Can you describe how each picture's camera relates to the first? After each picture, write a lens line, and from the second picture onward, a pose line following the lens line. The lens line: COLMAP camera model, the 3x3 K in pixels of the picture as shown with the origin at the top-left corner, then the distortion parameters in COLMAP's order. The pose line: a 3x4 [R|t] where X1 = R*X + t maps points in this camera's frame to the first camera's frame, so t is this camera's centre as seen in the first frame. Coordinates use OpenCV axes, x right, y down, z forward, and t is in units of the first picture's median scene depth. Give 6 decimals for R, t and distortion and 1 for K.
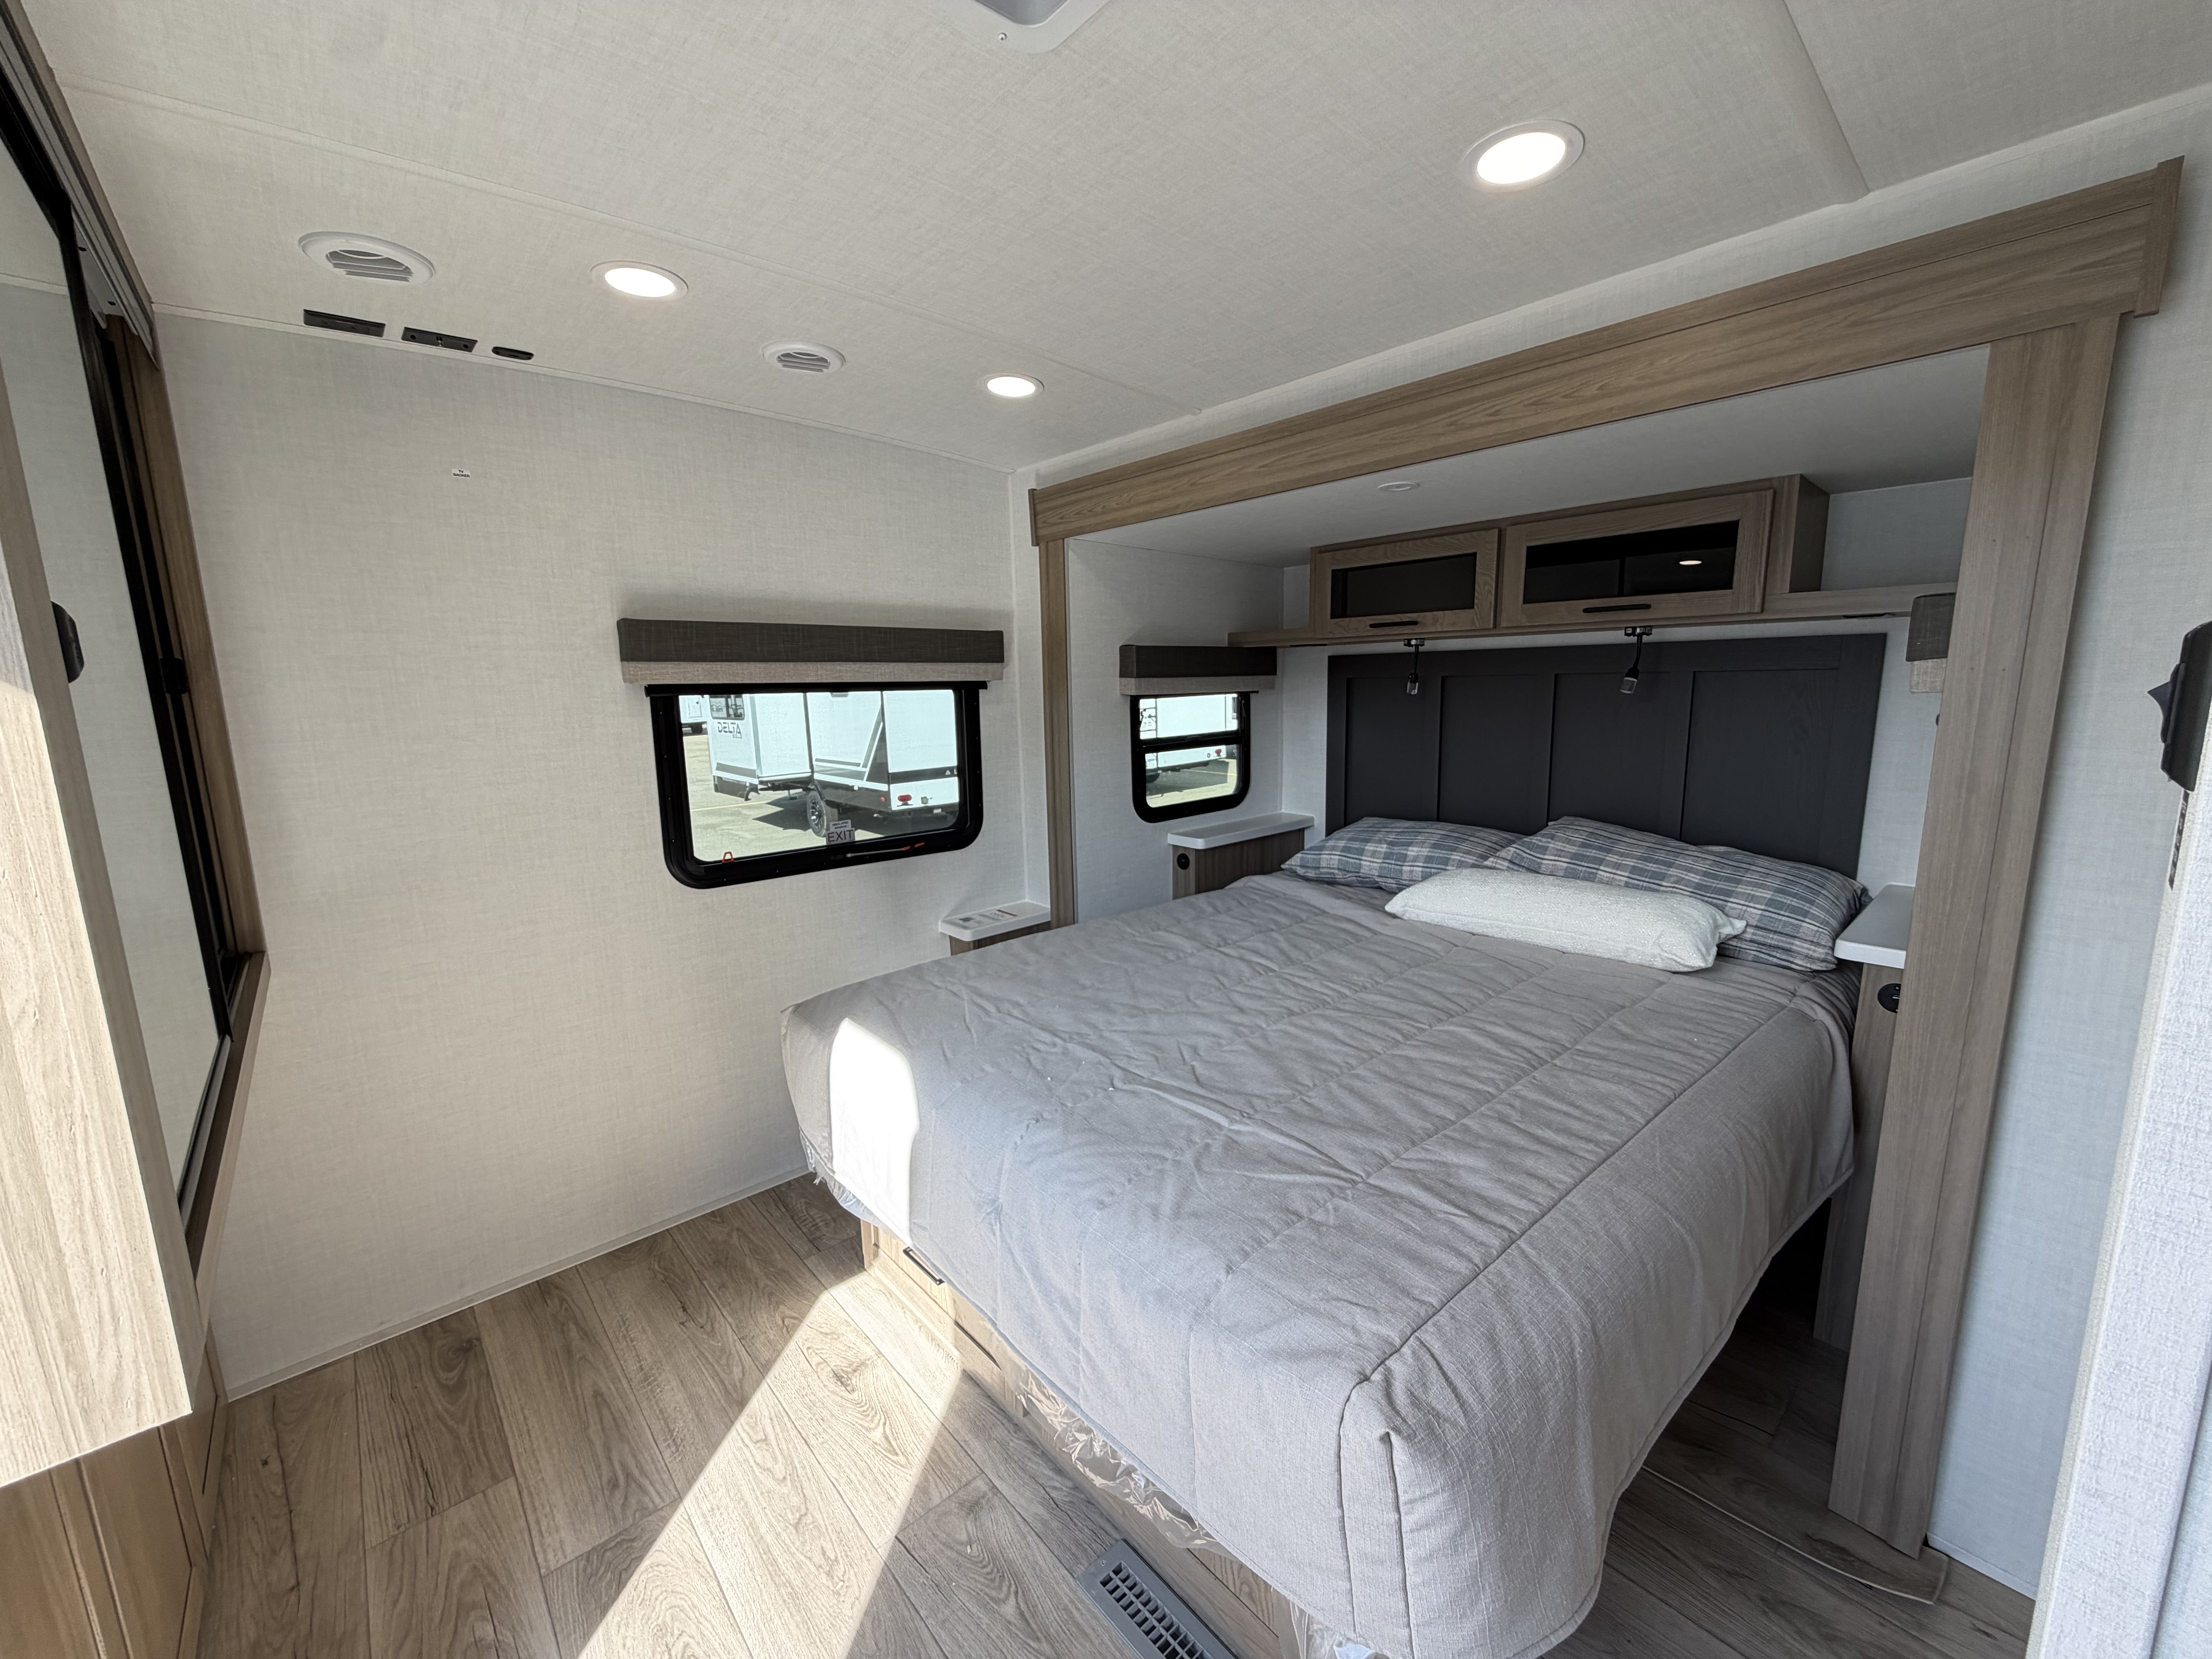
lens RADIAL K [[889.8, 0, 1142.3], [0, 889.8, 819.7], [0, 0, 1]] dist [-0.005467, 0.001917]
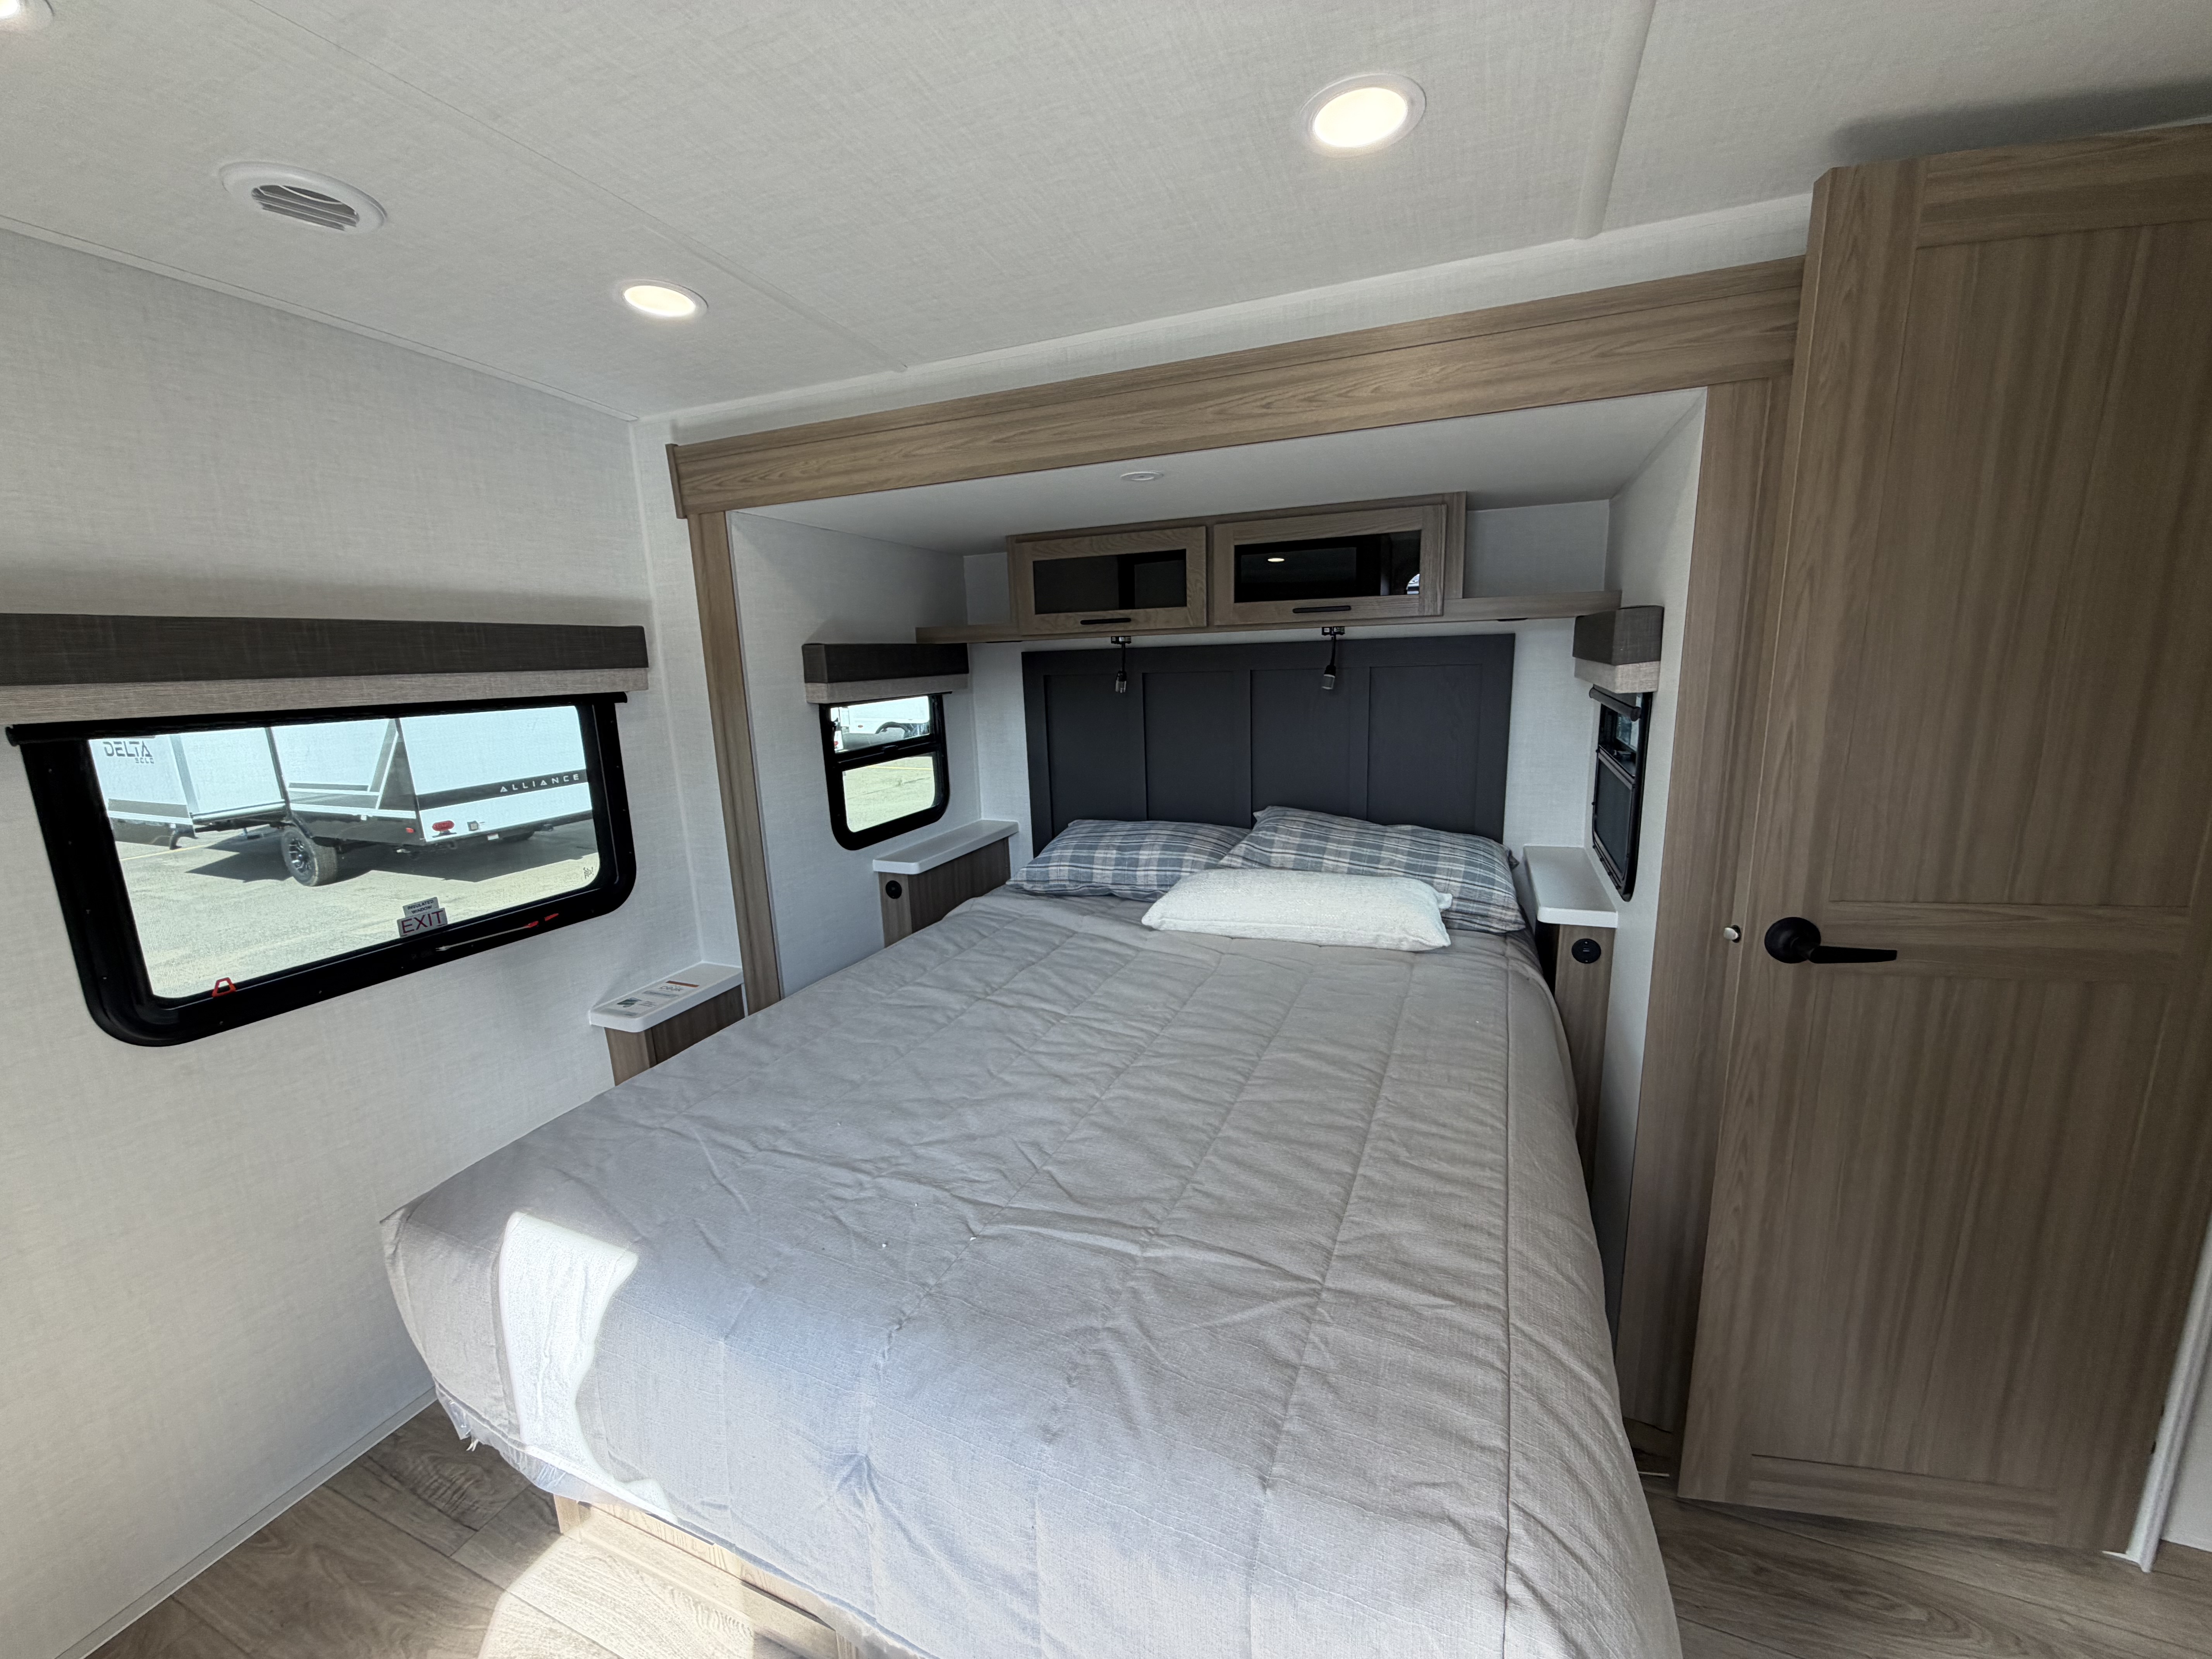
lens RADIAL K [[889.8, 0, 1164.5], [0, 889.8, 830.4], [0, 0, 1]] dist [-0.005467, 0.001917]
pose [[0.907450, -0.088654, 0.410700, -0.108902], [0.078429, 0.996047, 0.041715, -0.044496], [-0.412774, -0.005643, 0.910816, 0.147605]]
